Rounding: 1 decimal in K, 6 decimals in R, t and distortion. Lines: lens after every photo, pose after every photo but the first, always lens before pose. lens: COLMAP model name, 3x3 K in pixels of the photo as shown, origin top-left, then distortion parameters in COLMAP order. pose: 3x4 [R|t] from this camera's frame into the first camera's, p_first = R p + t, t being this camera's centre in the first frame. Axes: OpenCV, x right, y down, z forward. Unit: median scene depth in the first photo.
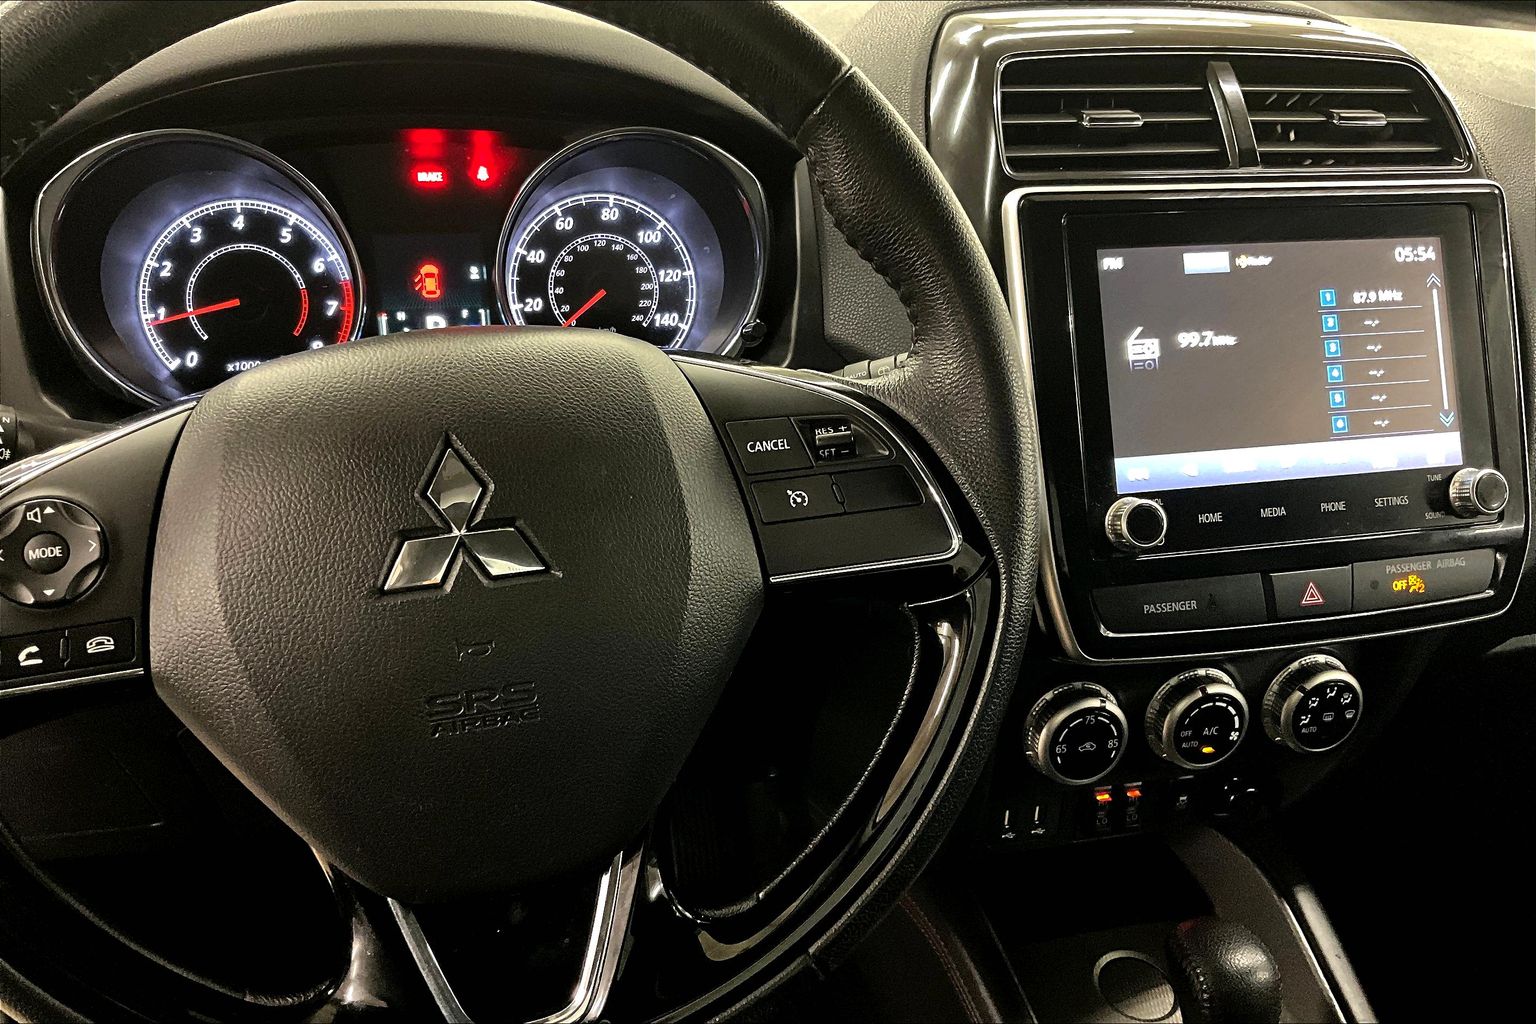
lens RADIAL K [[1275.2, 0, 768.0], [0, 1275.2, 512.0], [0, 0, 1]] dist [0.147097, -0.333902]
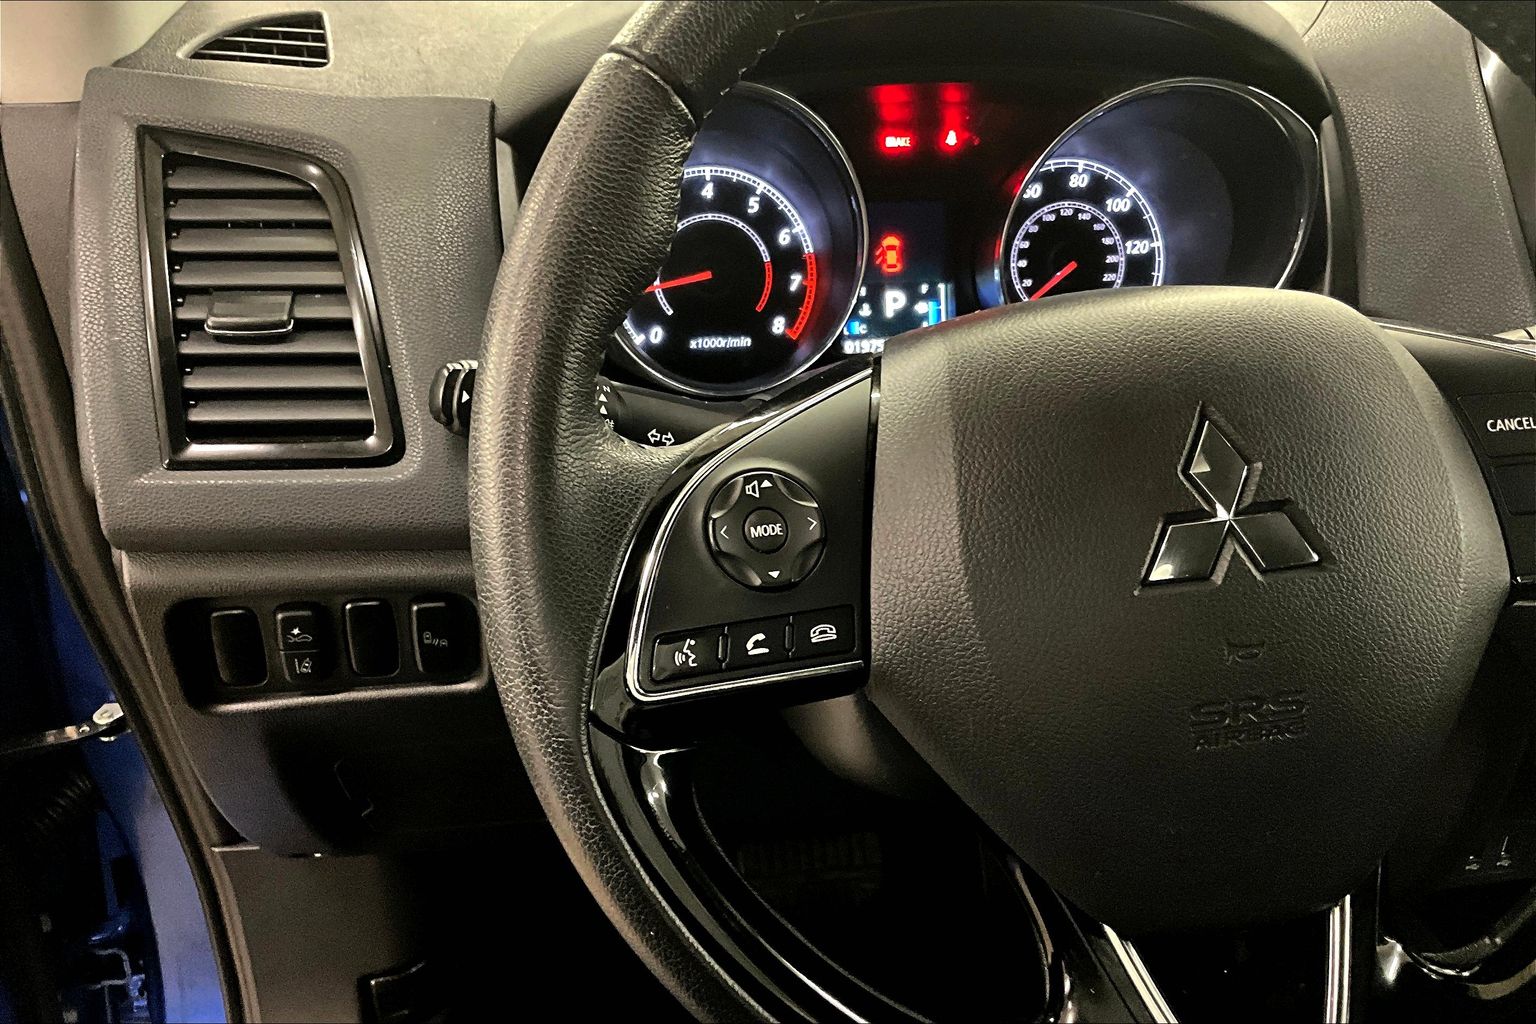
lens RADIAL K [[1275.2, 0, 768.0], [0, 1275.2, 512.0], [0, 0, 1]] dist [0.147097, -0.333902]
pose [[0.997503, 0.017934, -0.068314, -0.293975], [-0.018007, 0.999838, -0.000462, 0.011230], [0.068295, 0.001691, 0.997664, 0.063912]]
